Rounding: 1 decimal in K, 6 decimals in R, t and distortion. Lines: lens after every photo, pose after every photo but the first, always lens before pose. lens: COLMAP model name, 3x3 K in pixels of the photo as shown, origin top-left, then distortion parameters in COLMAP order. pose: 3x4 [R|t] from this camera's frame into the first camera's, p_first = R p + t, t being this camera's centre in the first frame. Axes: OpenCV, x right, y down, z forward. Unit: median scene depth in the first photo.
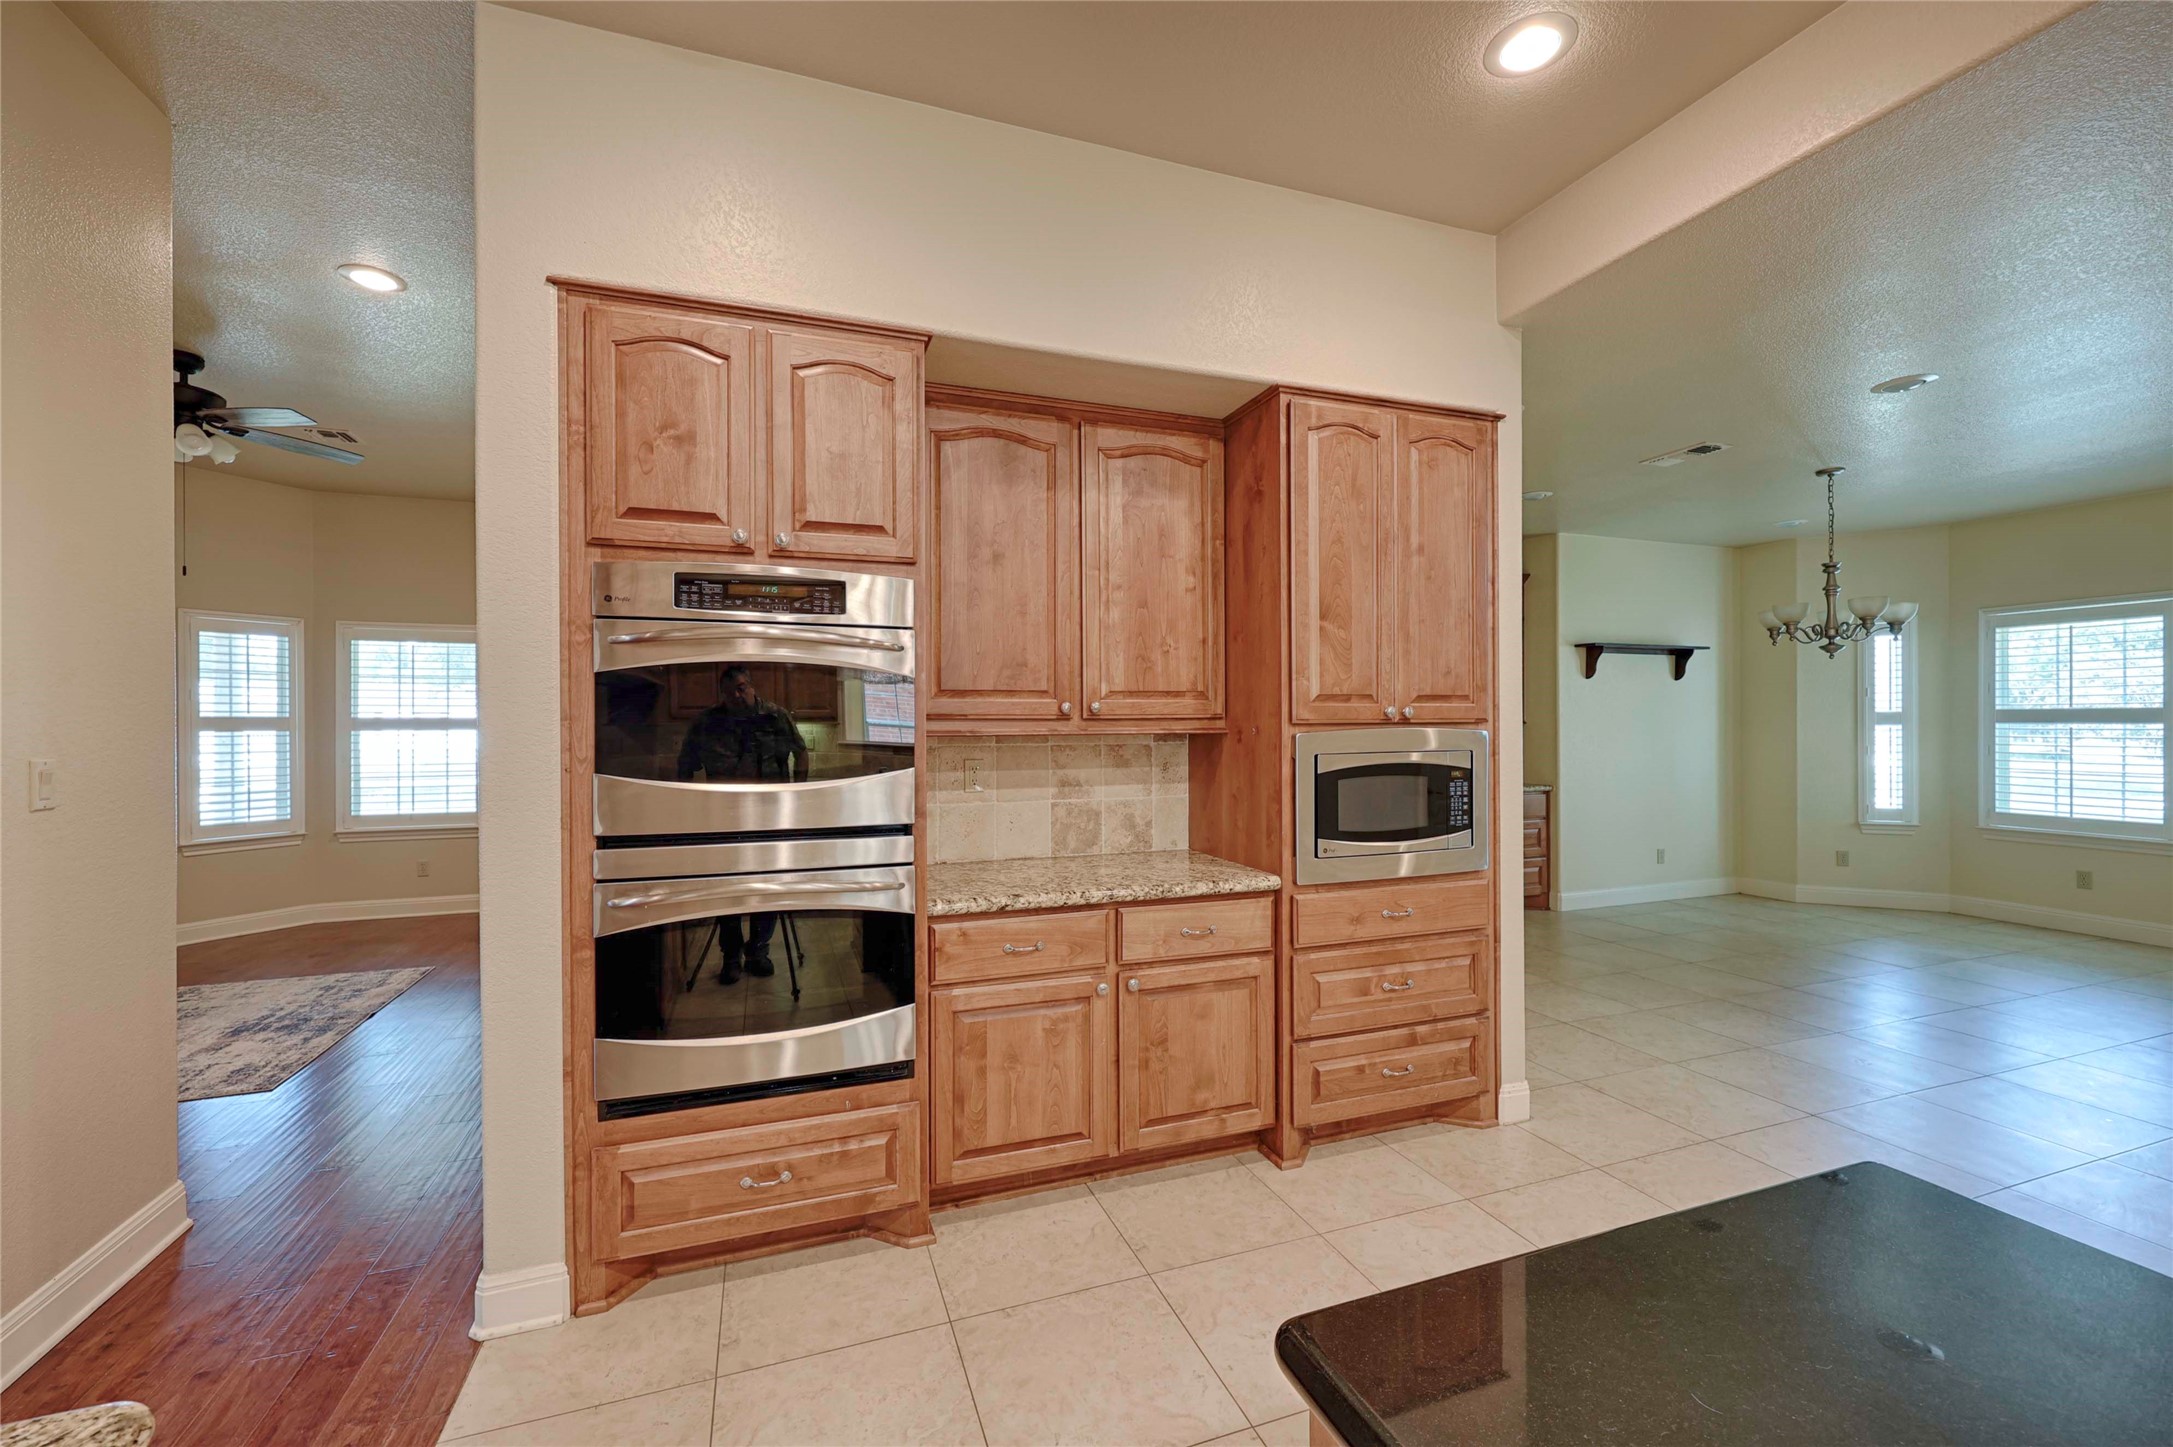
lens RADIAL K [[874.0, 0, 1078.9], [0, 874.0, 723.7], [0, 0, 1]] dist [0.000931, 0.000624]
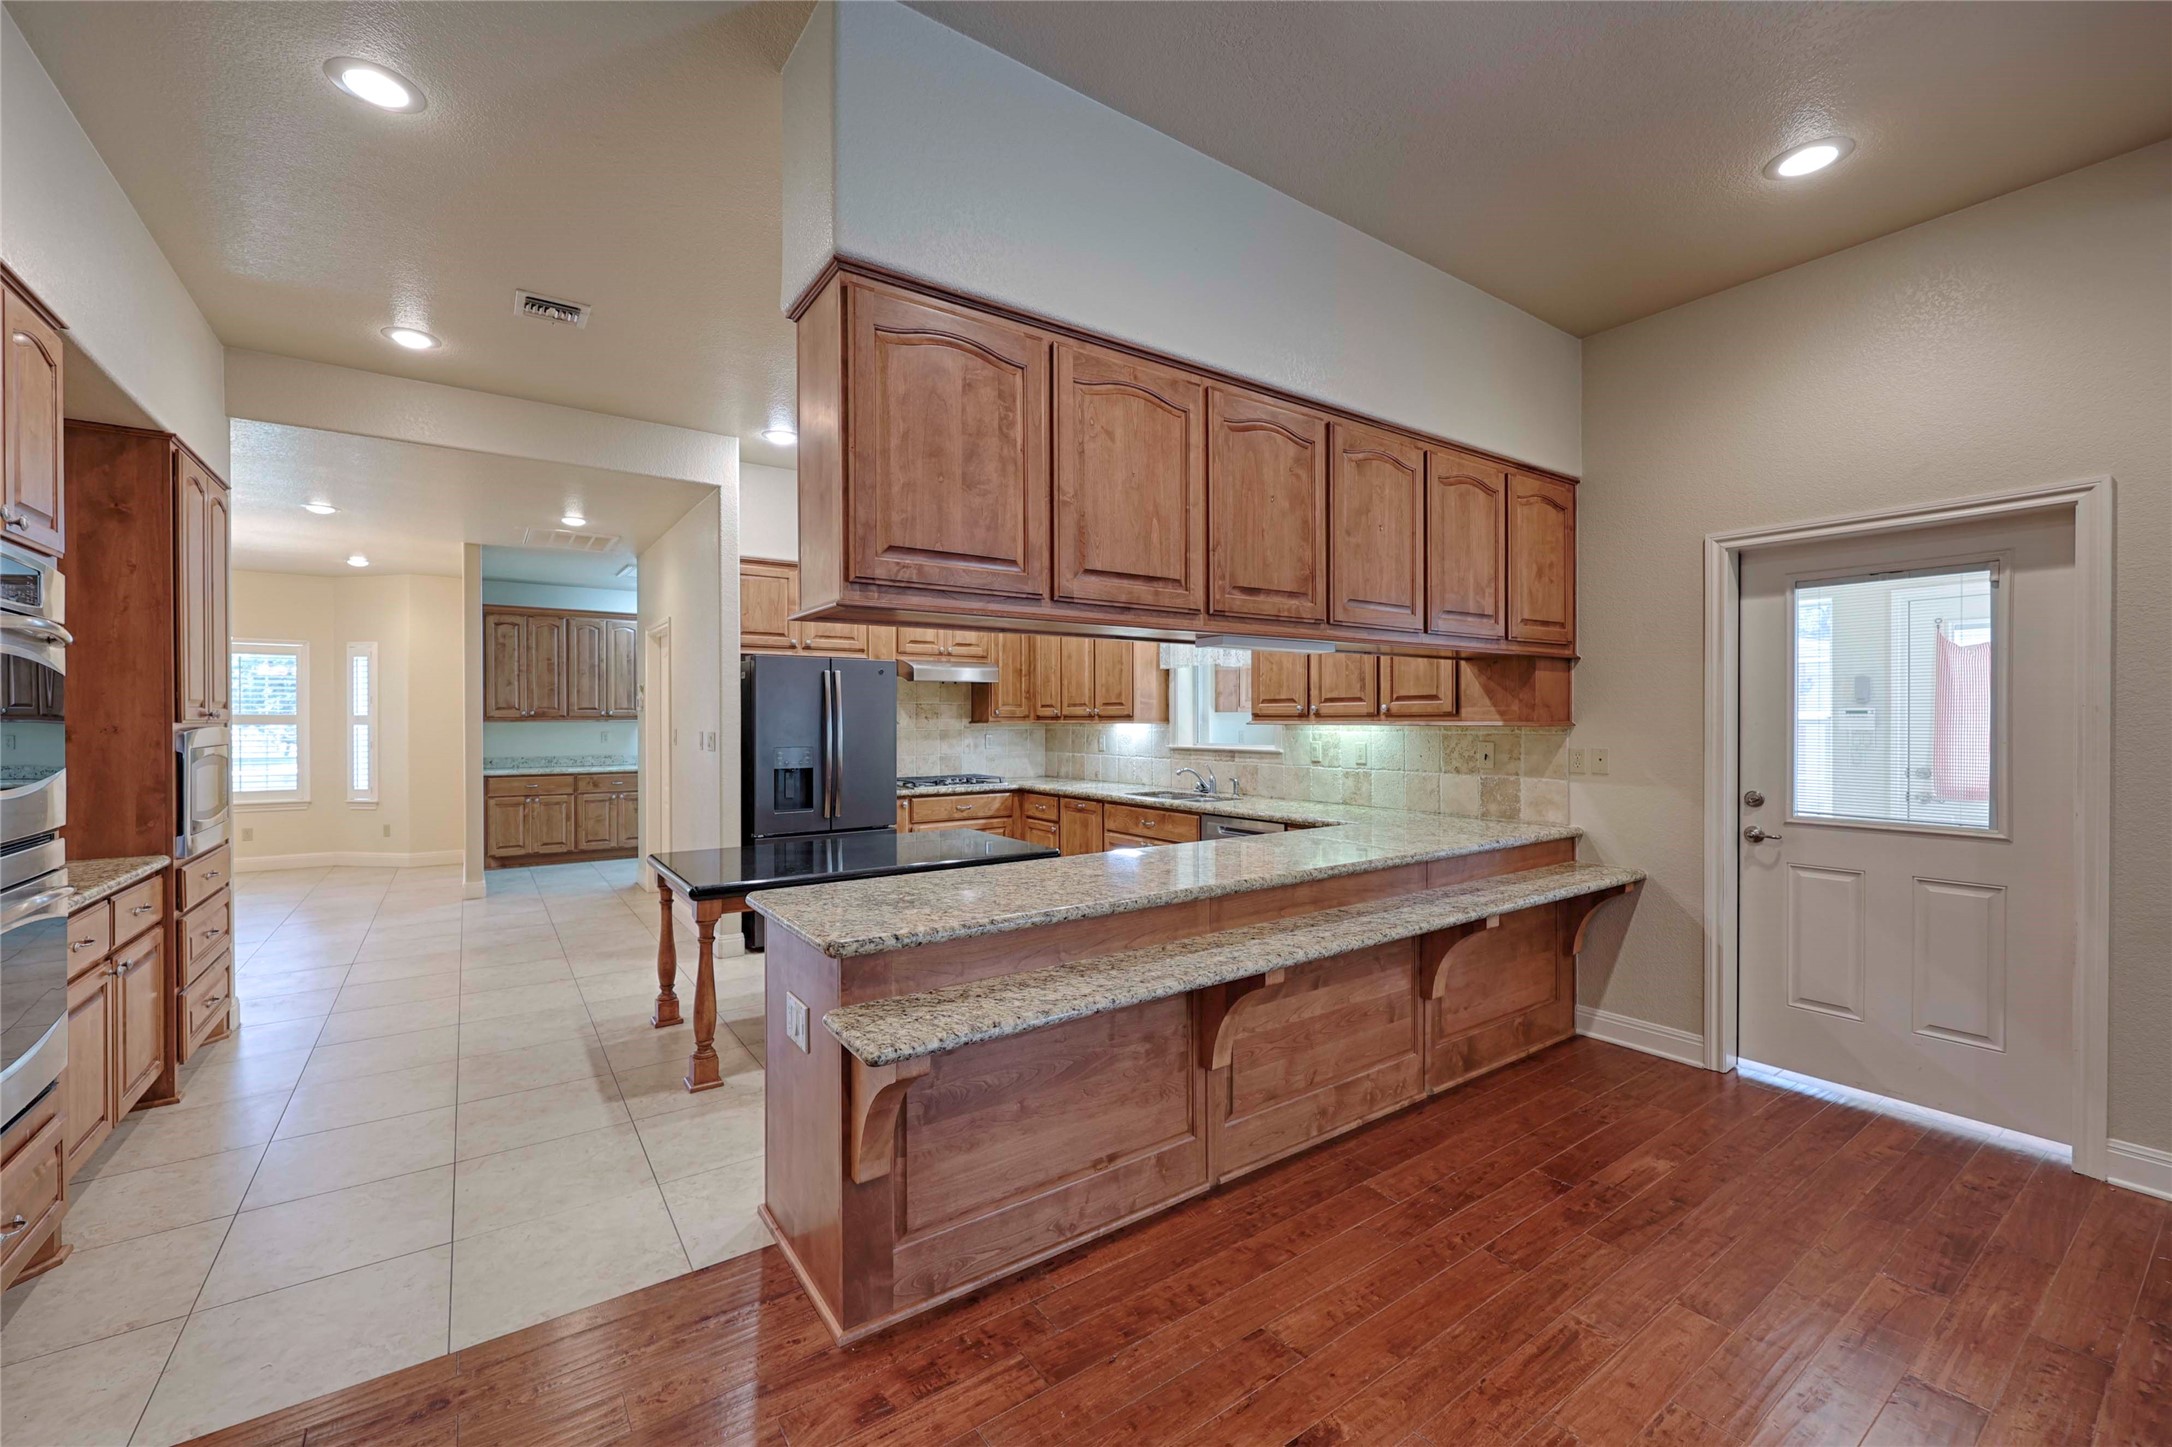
lens RADIAL K [[873.6, 0, 1087.8], [0, 873.6, 723.4], [0, 0, 1]] dist [0.000931, 0.000624]
pose [[-0.267156, 0.001482, 0.963652, -1.096700], [0.004382, 0.999990, -0.000323, 0.004741], [-0.963643, 0.004136, -0.267160, 0.115953]]
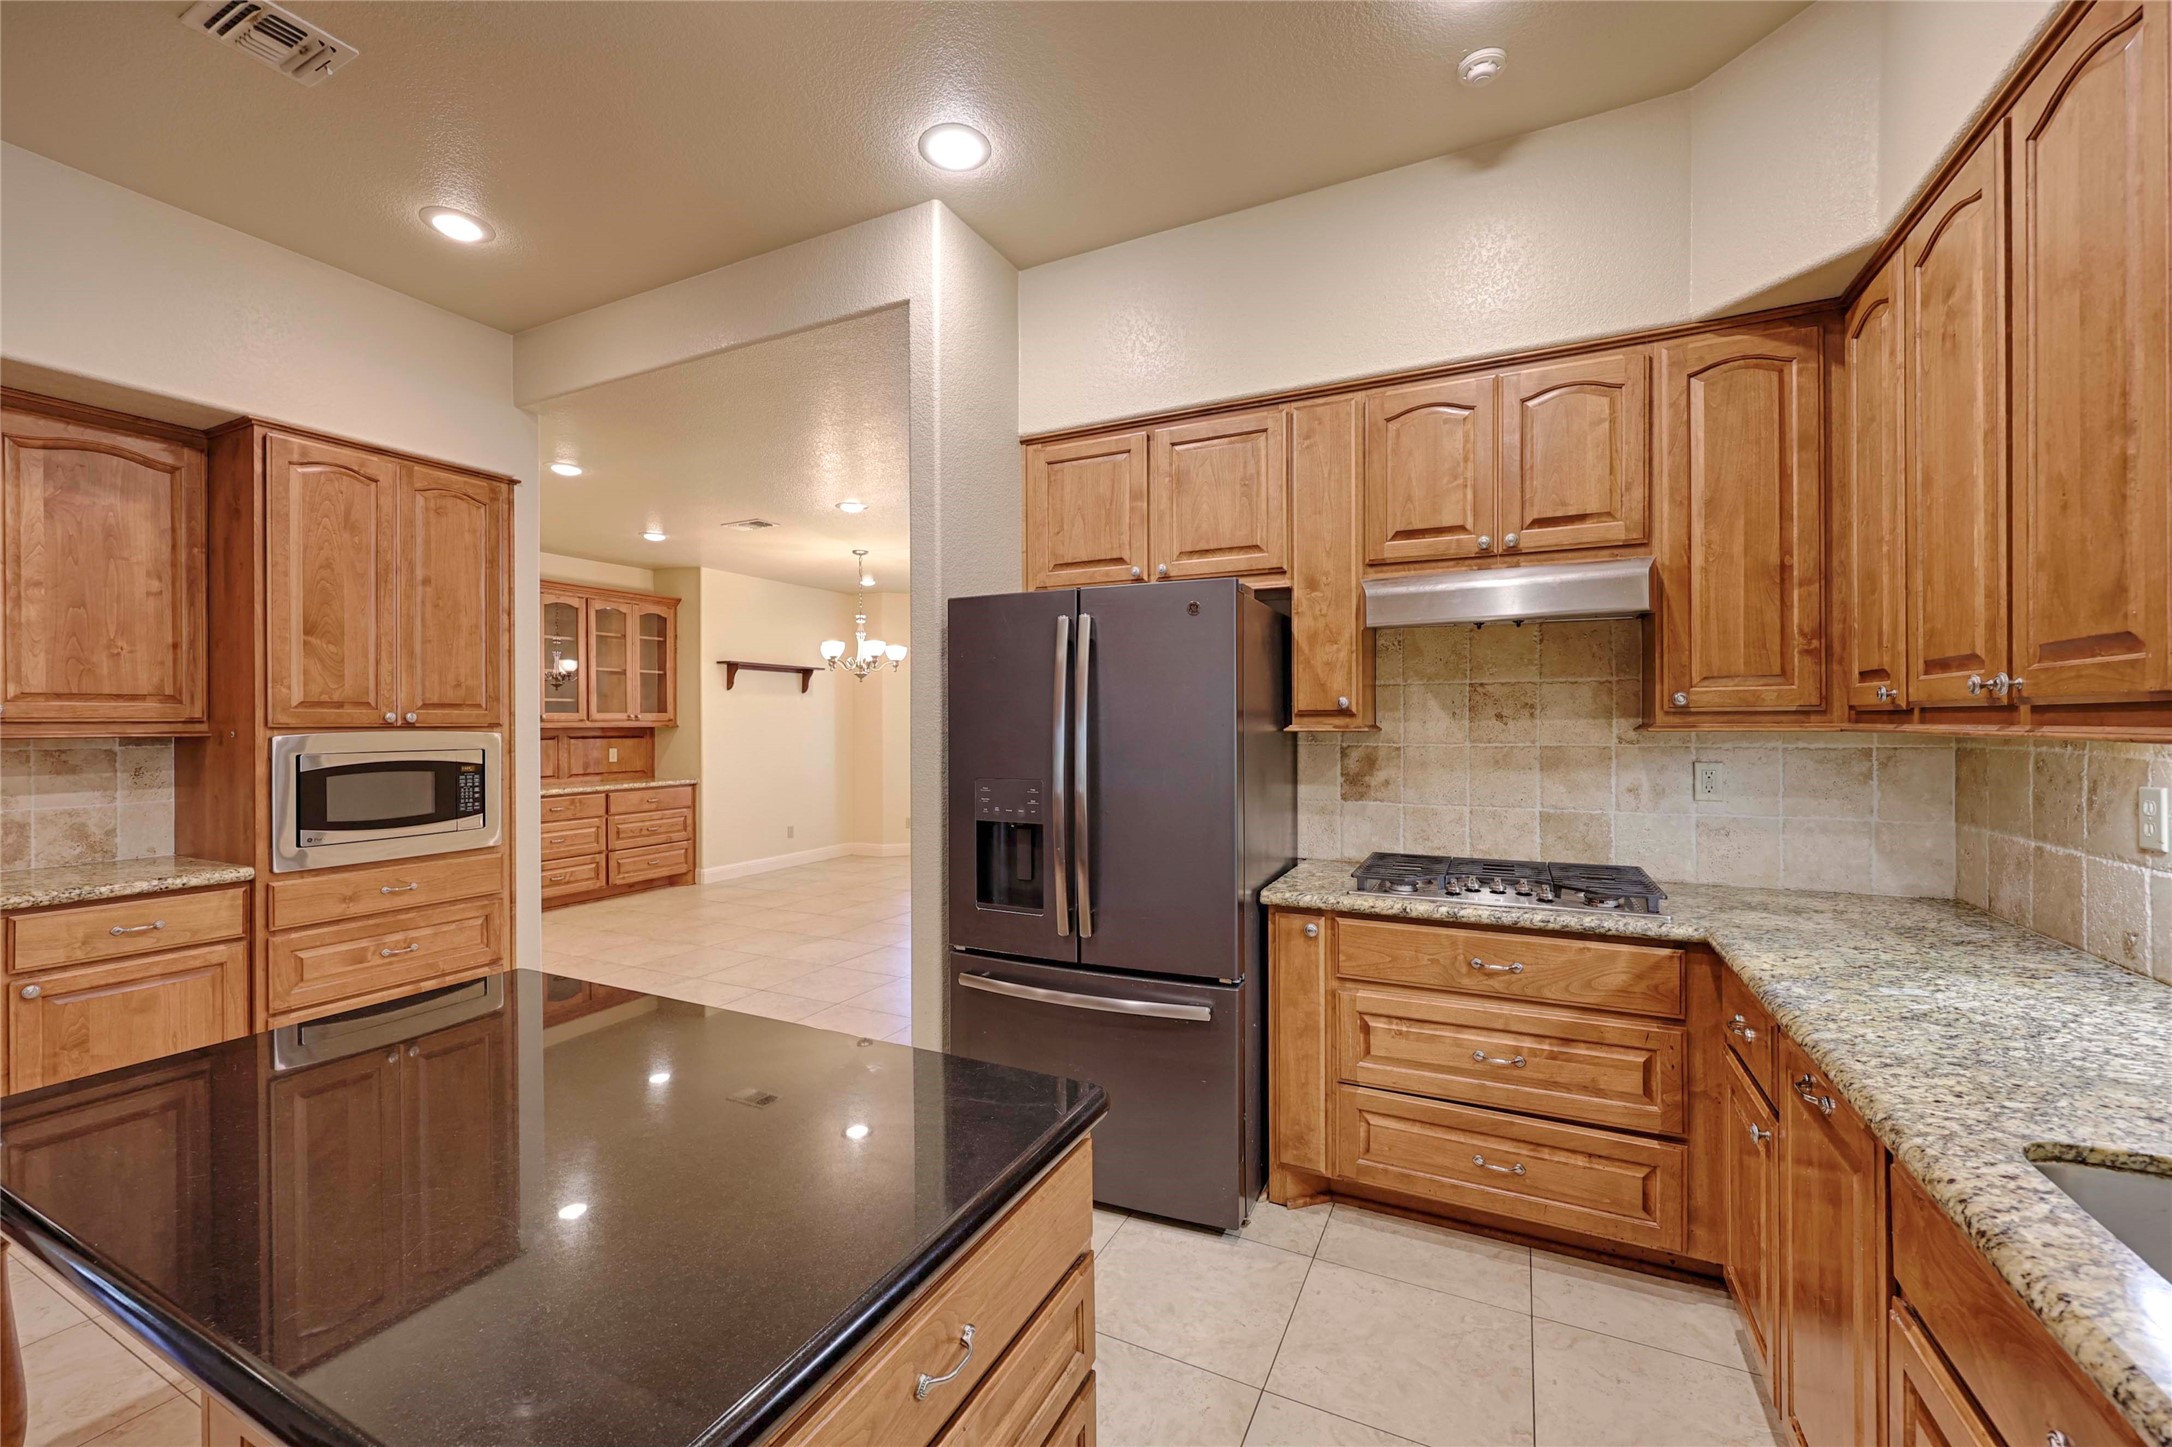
lens RADIAL K [[873.6, 0, 1071.2], [0, 873.6, 724.3], [0, 0, 1]] dist [0.000931, 0.000624]
pose [[0.727043, 0.002579, 0.686587, 0.201741], [-0.000641, 0.999995, -0.003078, -0.001124], [-0.686591, 0.001797, 0.727042, -0.449639]]
